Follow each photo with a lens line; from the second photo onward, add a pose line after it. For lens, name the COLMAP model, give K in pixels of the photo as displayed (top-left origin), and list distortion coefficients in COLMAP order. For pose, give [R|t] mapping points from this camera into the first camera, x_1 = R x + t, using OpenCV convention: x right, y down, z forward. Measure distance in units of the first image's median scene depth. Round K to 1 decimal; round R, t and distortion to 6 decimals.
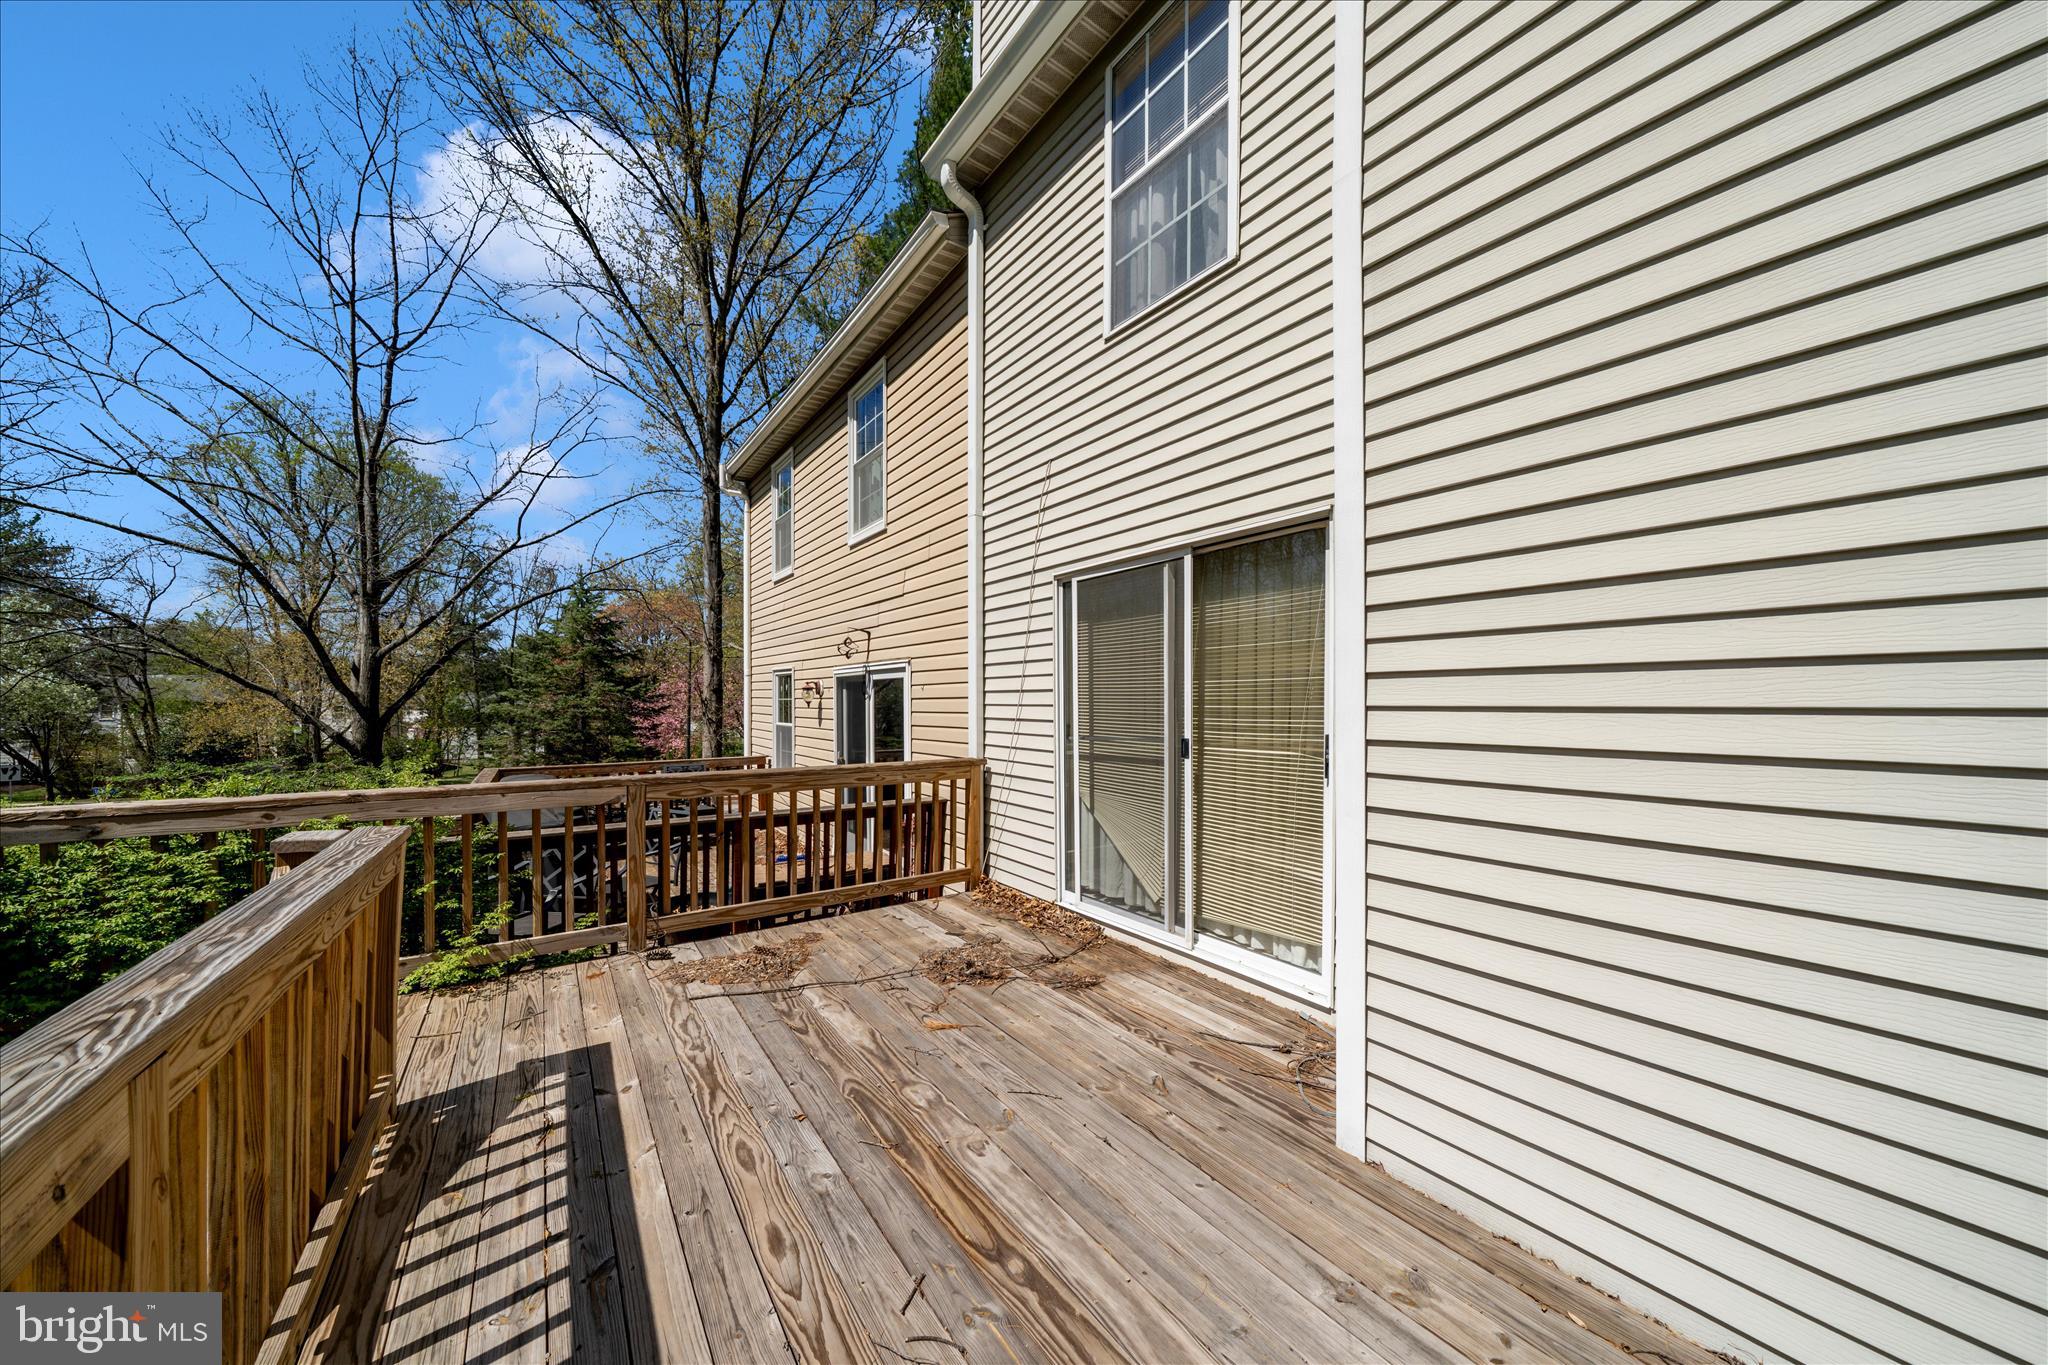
lens RADIAL K [[695.4, 0, 1023.7], [0, 695.4, 714.7], [0, 0, 1]] dist [-0.008388, -0.000140]
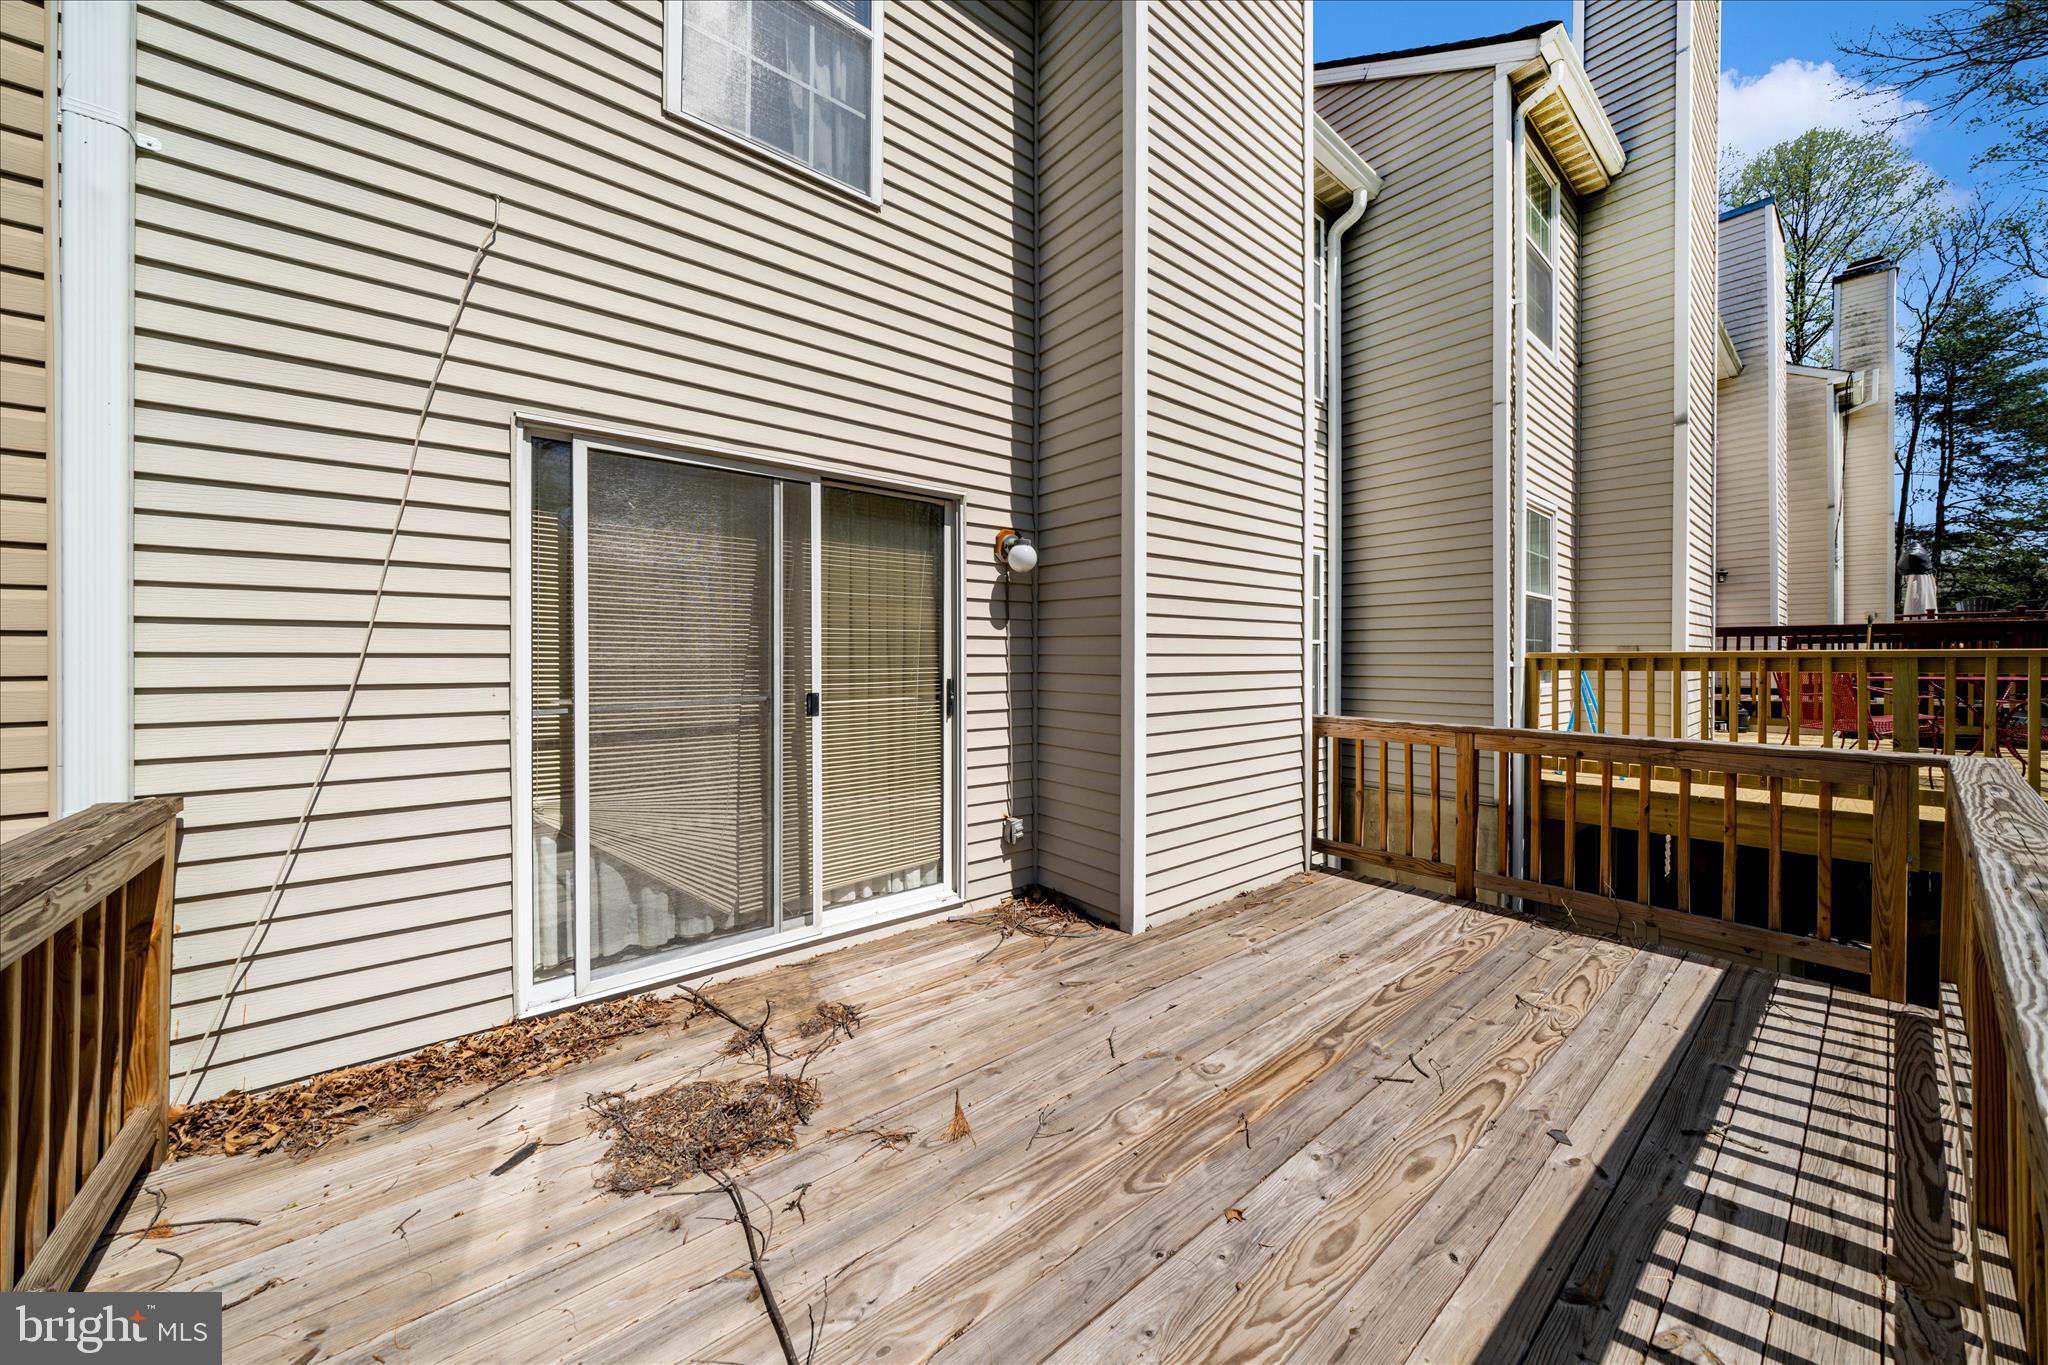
lens RADIAL K [[695.4, 0, 1024.5], [0, 695.4, 665.6], [0, 0, 1]] dist [-0.008388, -0.000140]
pose [[-0.064371, -0.008383, 0.997891, -0.600551], [0.019495, 0.999763, 0.009656, -0.002976], [-0.997736, 0.020075, -0.064193, 0.734191]]
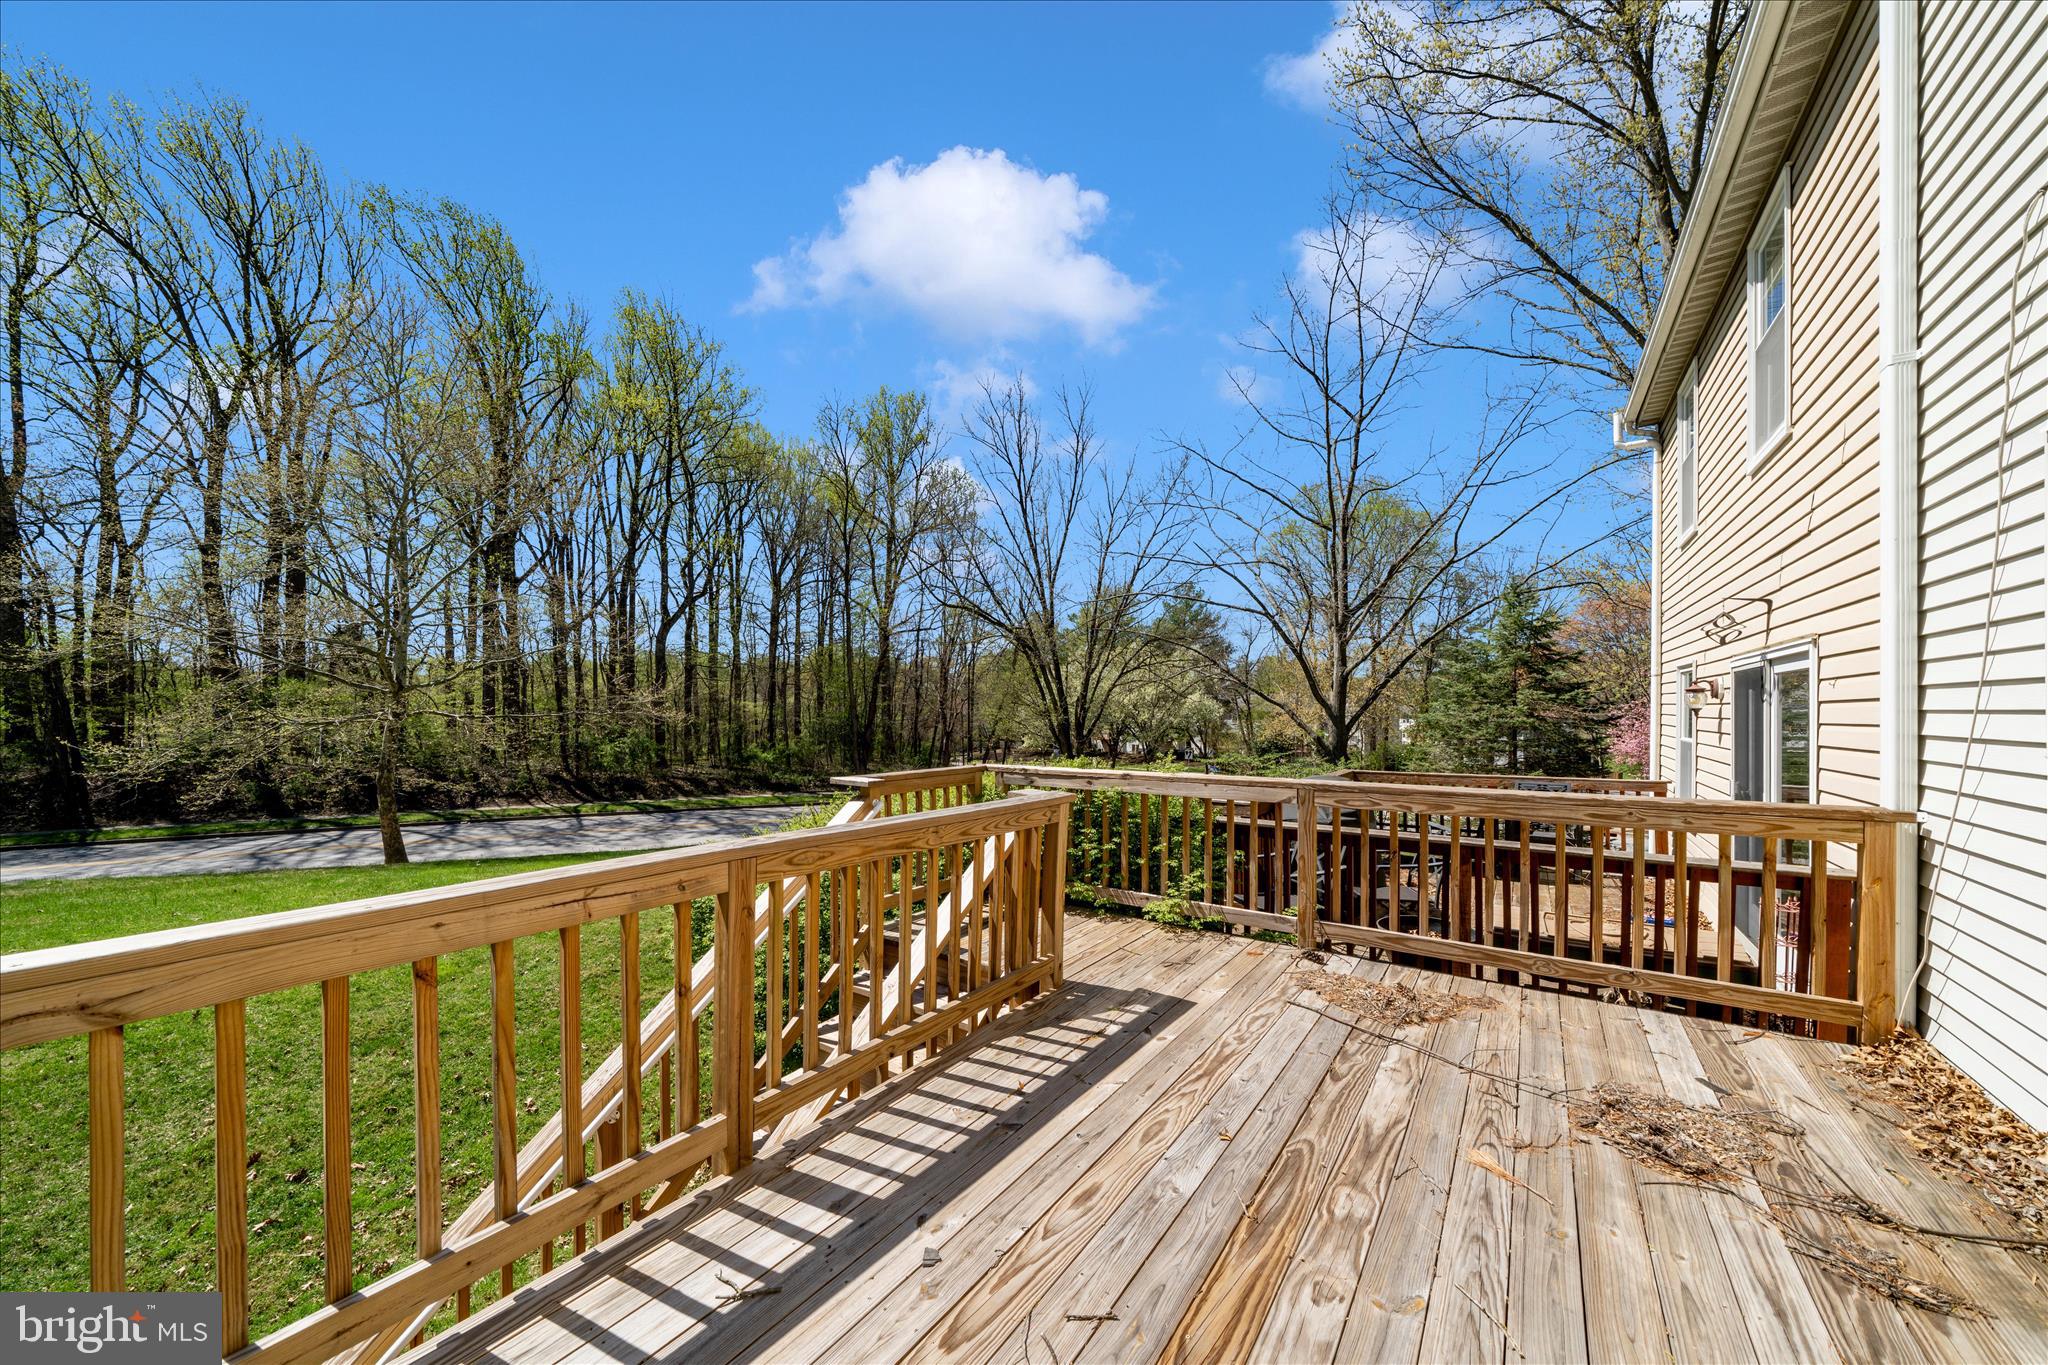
lens RADIAL K [[707.1, 0, 1019.6], [0, 707.1, 713.1], [0, 0, 1]] dist [-0.007271, -0.000252]
pose [[0.329035, -0.001973, -0.944316, 0.300644], [-0.013559, 0.999885, -0.006814, 0.000158], [0.944221, 0.015046, 0.328970, 0.232133]]
